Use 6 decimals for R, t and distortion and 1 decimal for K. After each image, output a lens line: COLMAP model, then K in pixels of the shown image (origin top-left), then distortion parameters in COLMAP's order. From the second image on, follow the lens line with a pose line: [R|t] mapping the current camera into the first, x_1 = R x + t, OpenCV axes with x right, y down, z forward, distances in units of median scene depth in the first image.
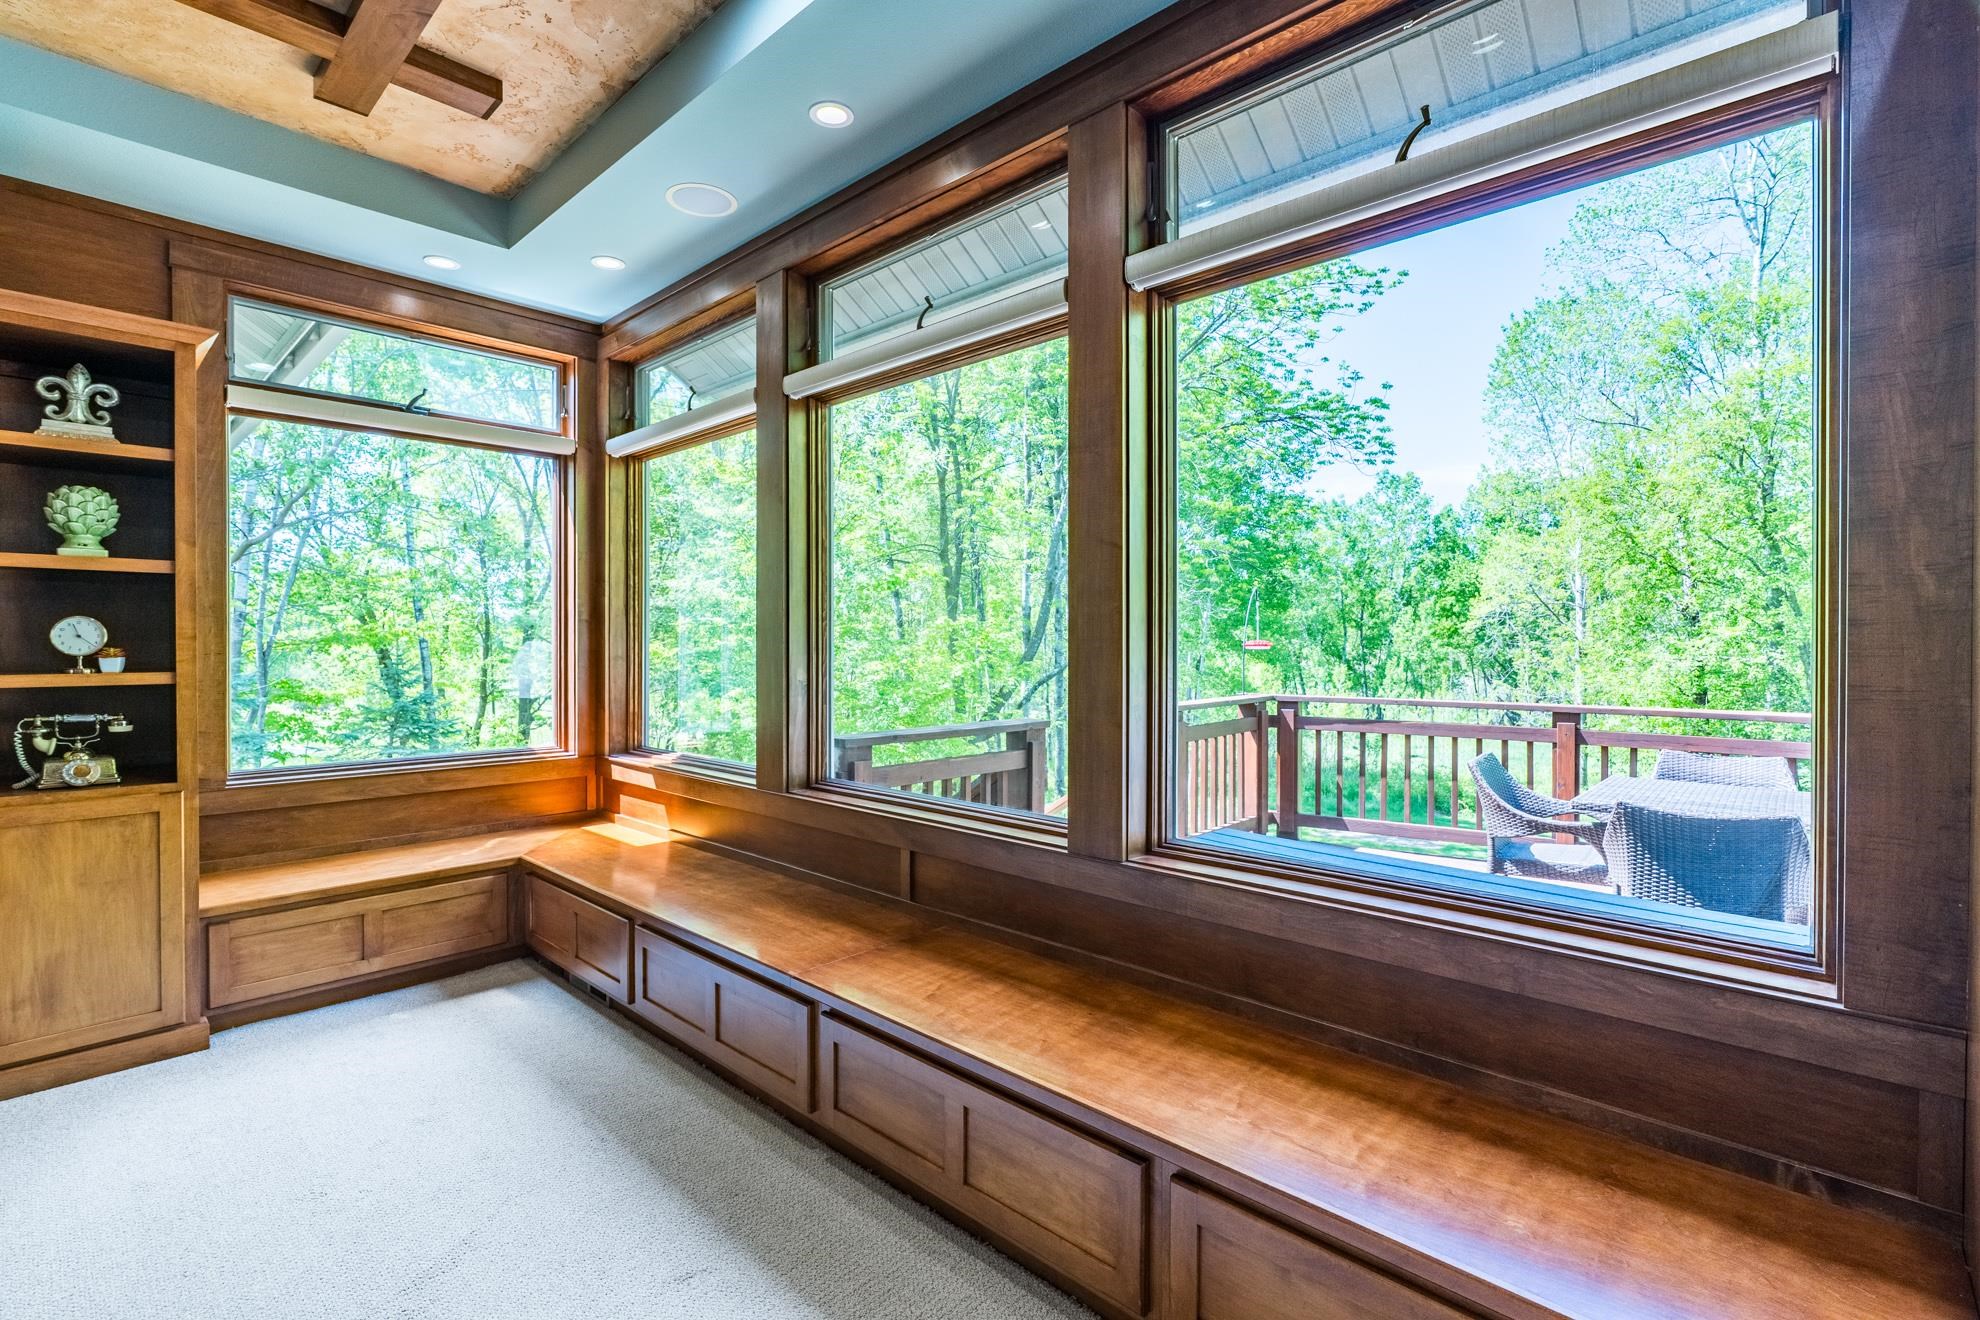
lens RADIAL K [[912.9, 0, 993.3], [0, 912.9, 646.3], [0, 0, 1]] dist [-0.010526, 0.002070]
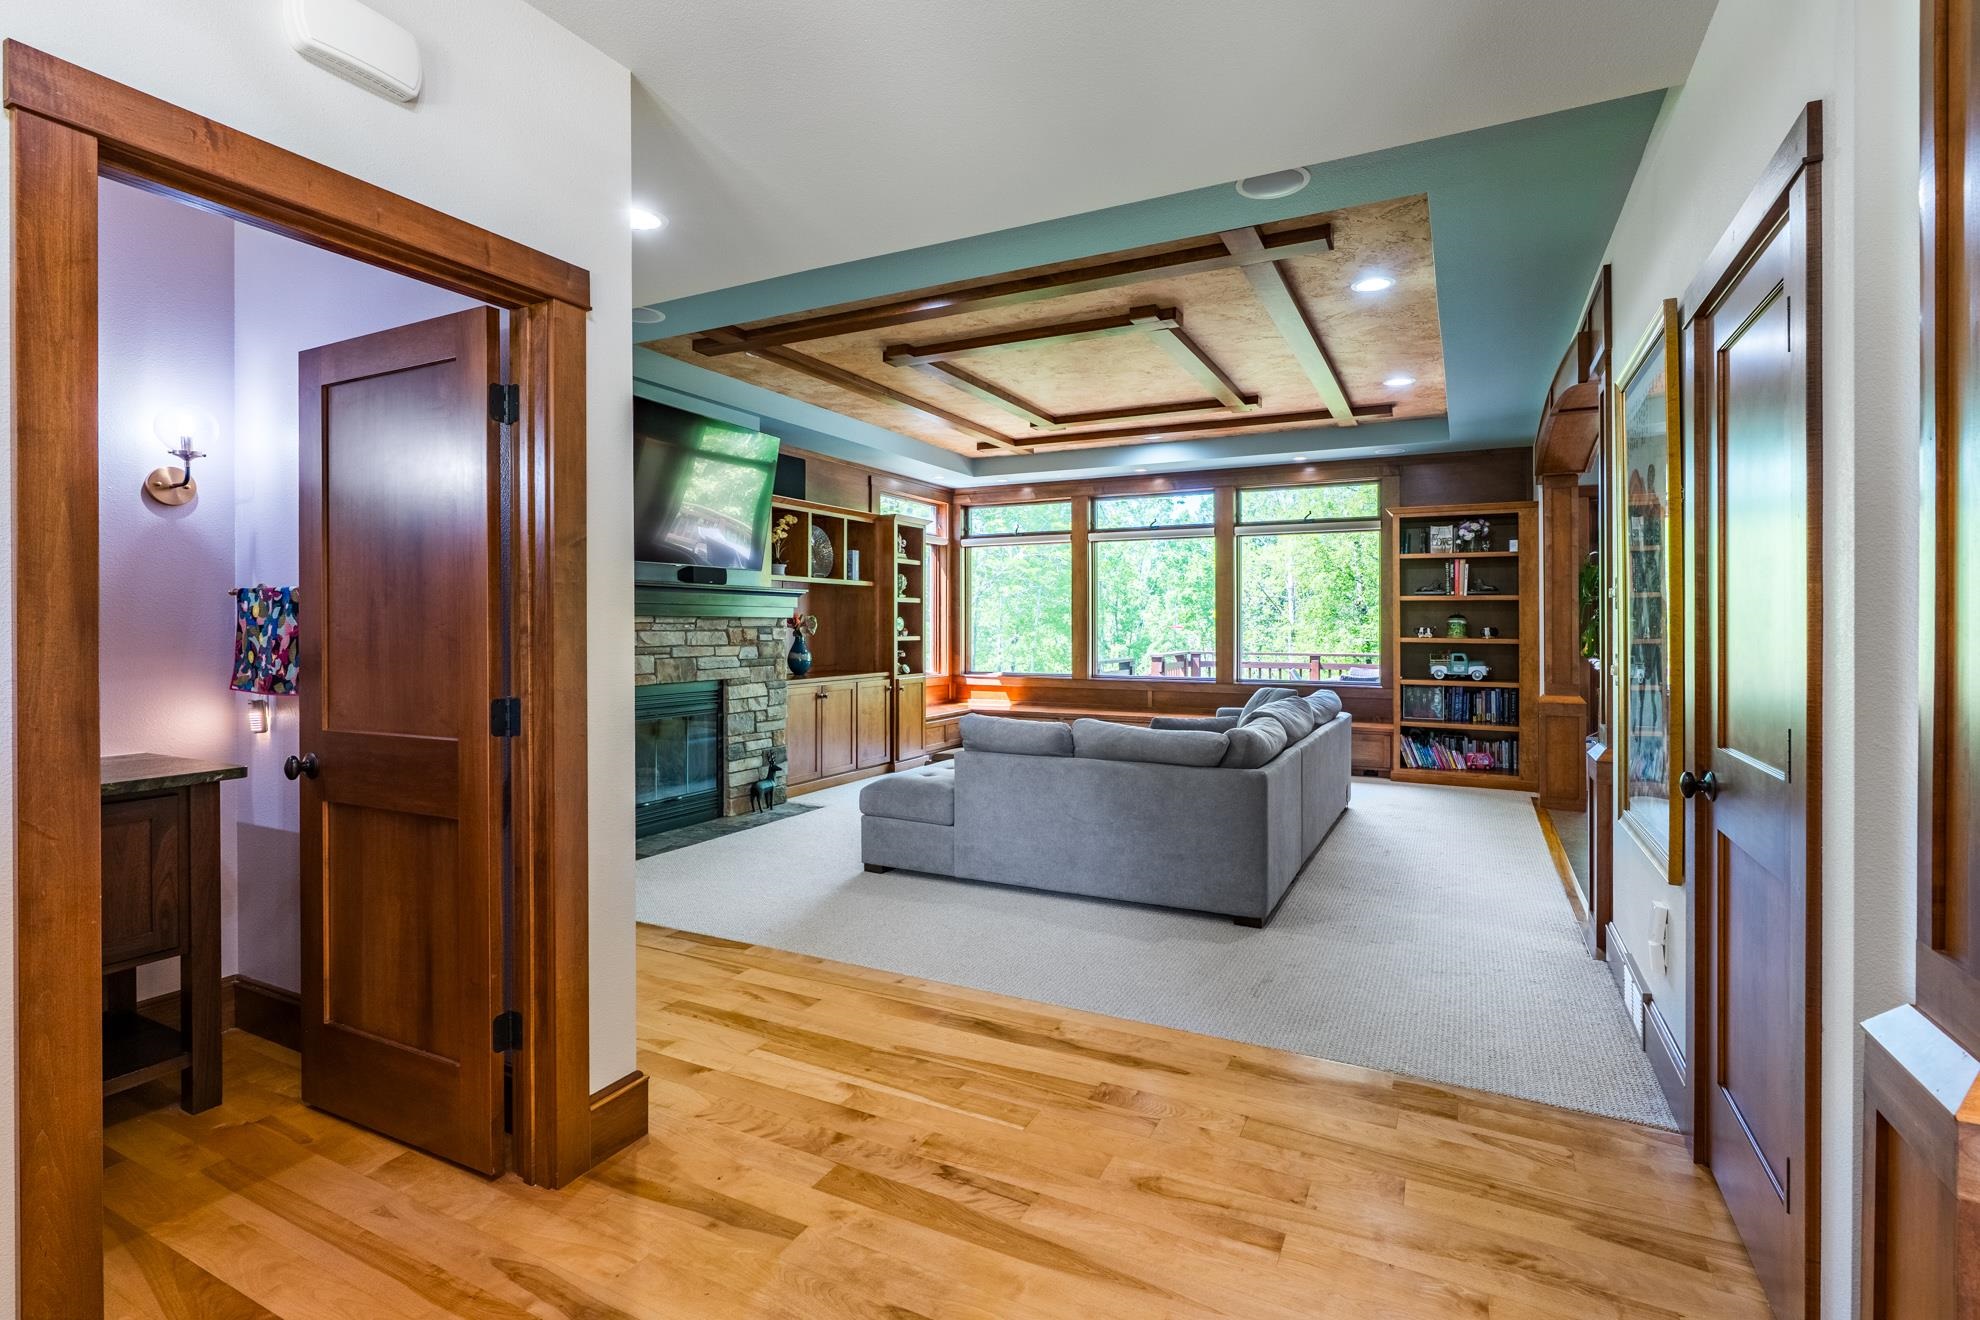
lens RADIAL K [[912.9, 0, 995.1], [0, 912.9, 631.3], [0, 0, 1]] dist [-0.010526, 0.002070]
pose [[0.963184, -0.002294, 0.268832, -0.763033], [0.001919, 0.999997, 0.001655, 0.003988], [-0.268835, -0.001078, 0.963186, -1.001276]]
